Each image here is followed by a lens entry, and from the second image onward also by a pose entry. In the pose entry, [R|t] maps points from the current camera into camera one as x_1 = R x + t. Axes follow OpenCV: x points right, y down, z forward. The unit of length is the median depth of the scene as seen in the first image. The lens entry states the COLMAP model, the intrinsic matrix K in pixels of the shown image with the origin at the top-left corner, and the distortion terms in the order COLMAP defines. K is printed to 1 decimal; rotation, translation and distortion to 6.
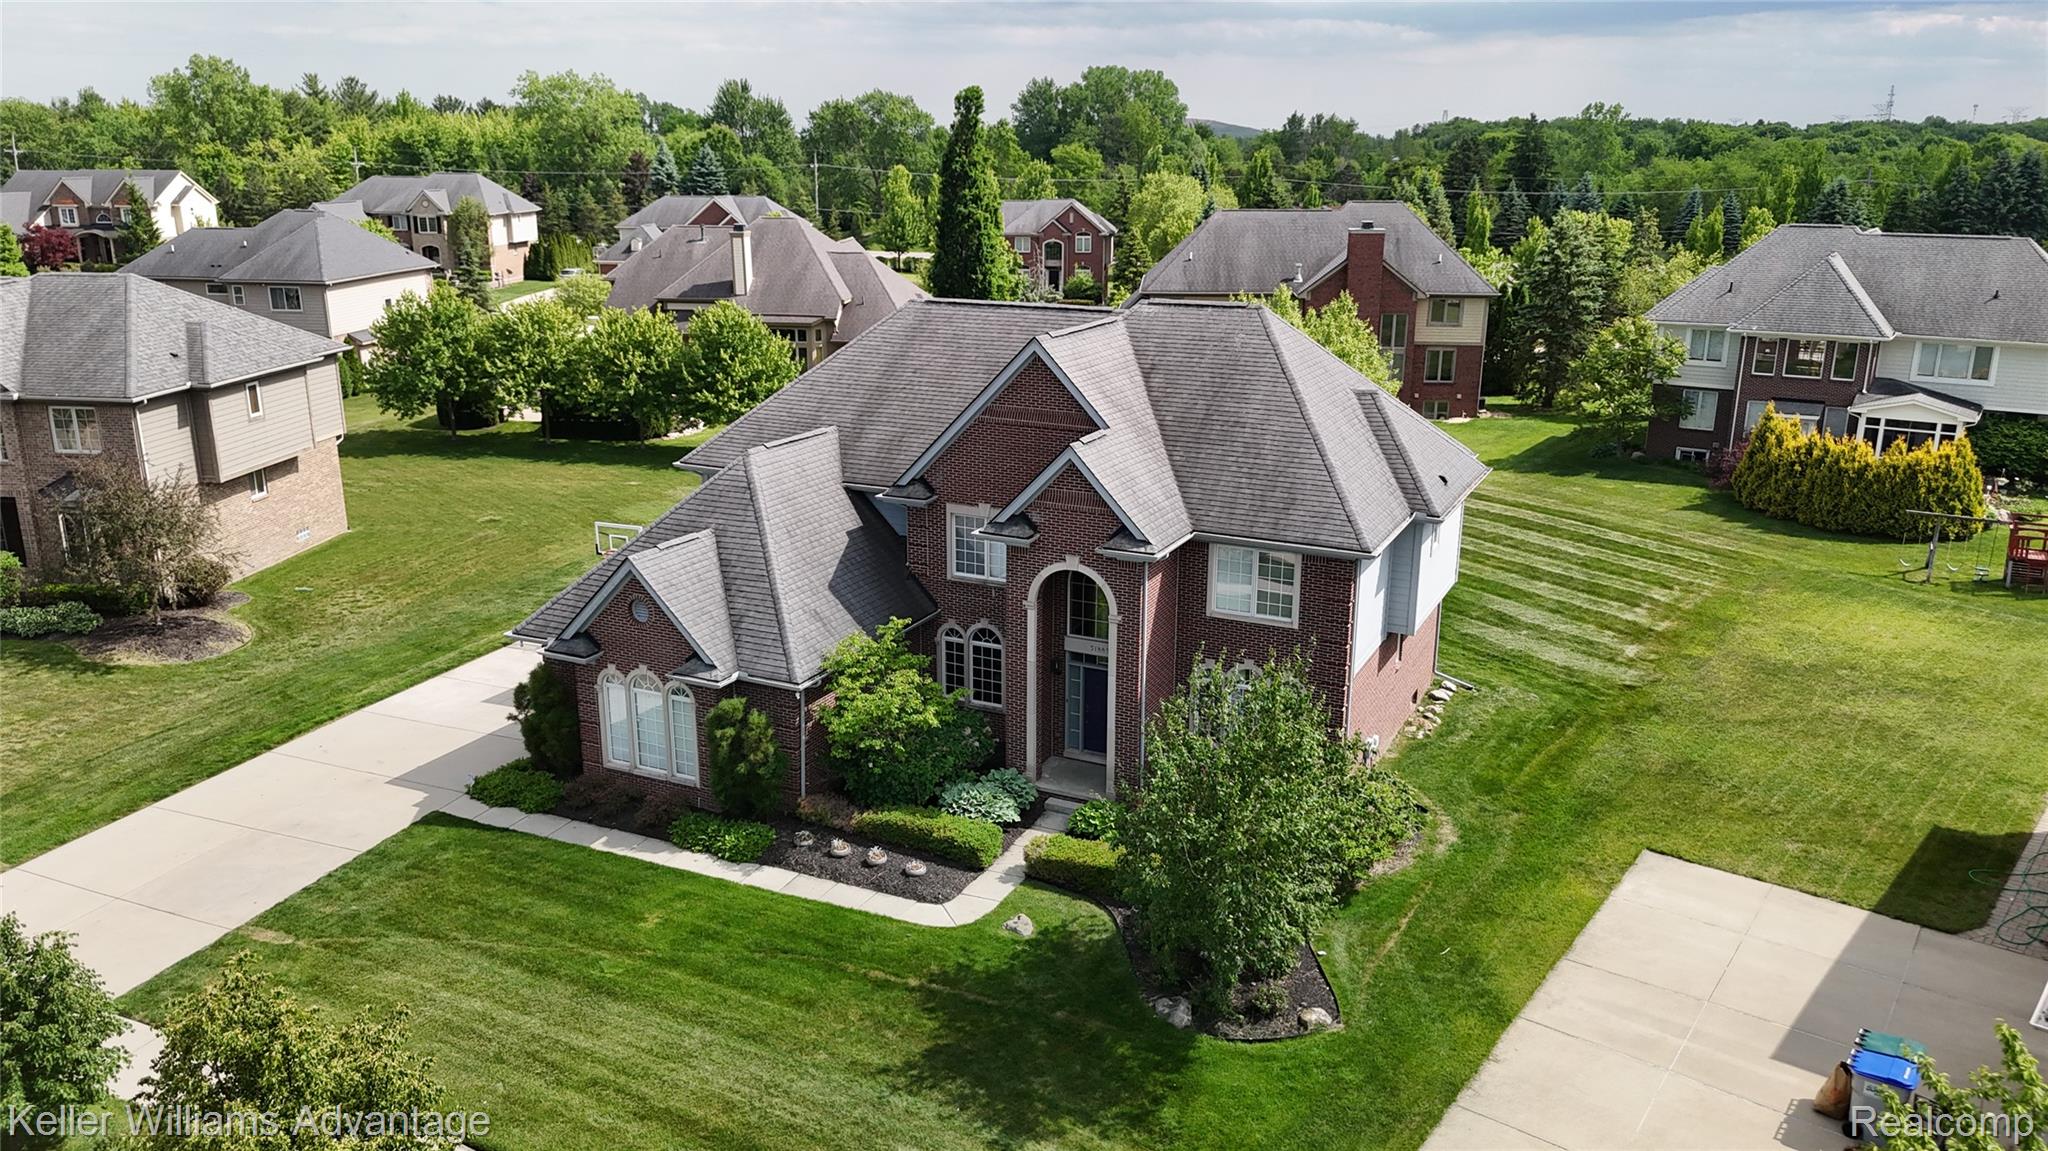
lens RADIAL K [[1518.4, 0, 1024.9], [0, 1518.4, 604.1], [0, 0, 1]] dist [0.061450, -0.054498]
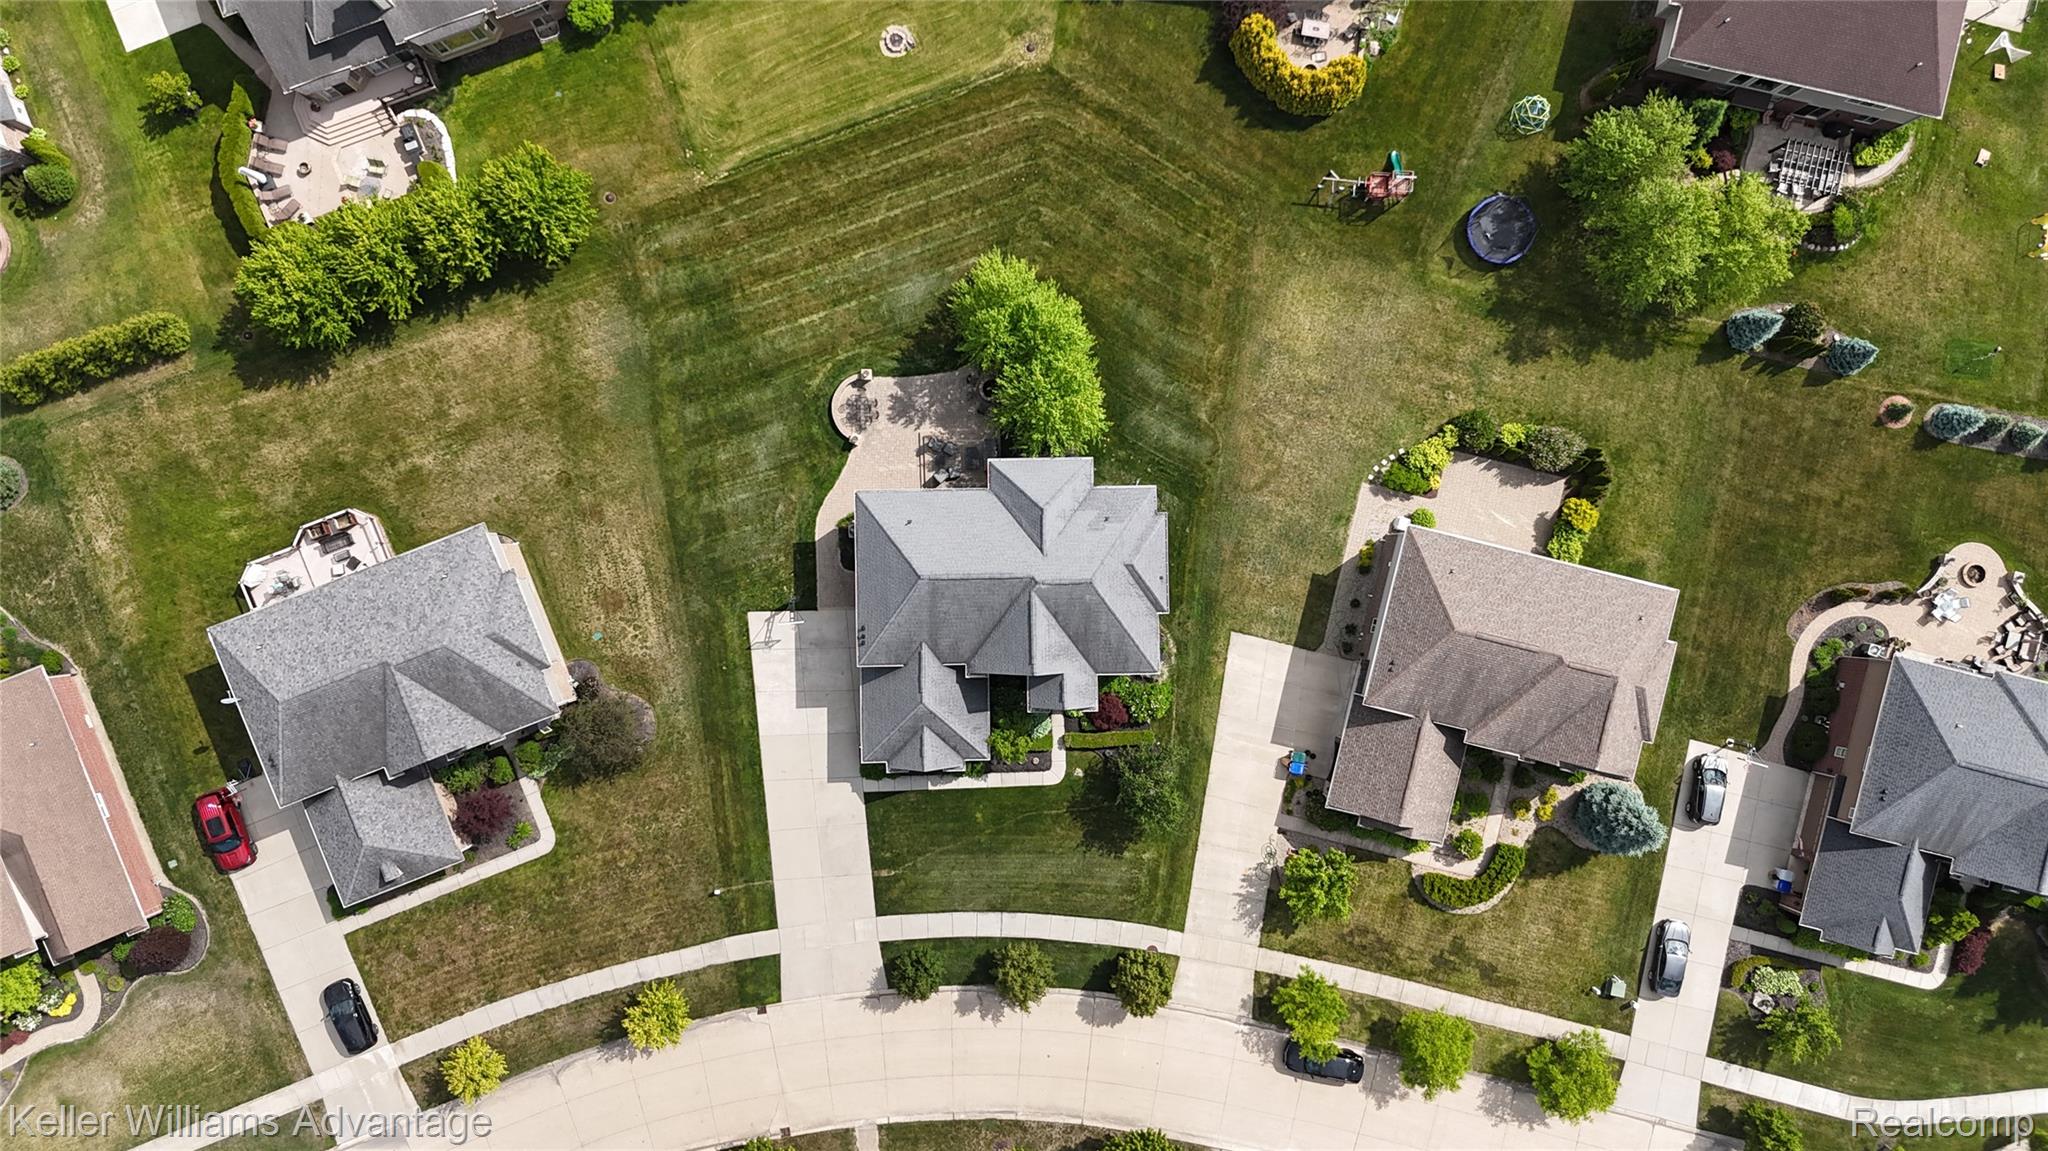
lens RADIAL K [[1518.4, 0, 1024.9], [0, 1518.4, 604.1], [0, 0, 1]] dist [0.061450, -0.054498]
pose [[0.887272, -0.460310, 0.029378, -0.031202], [0.095218, 0.245116, 0.964807, -2.862908], [-0.451311, -0.853249, 0.261314, 0.430550]]
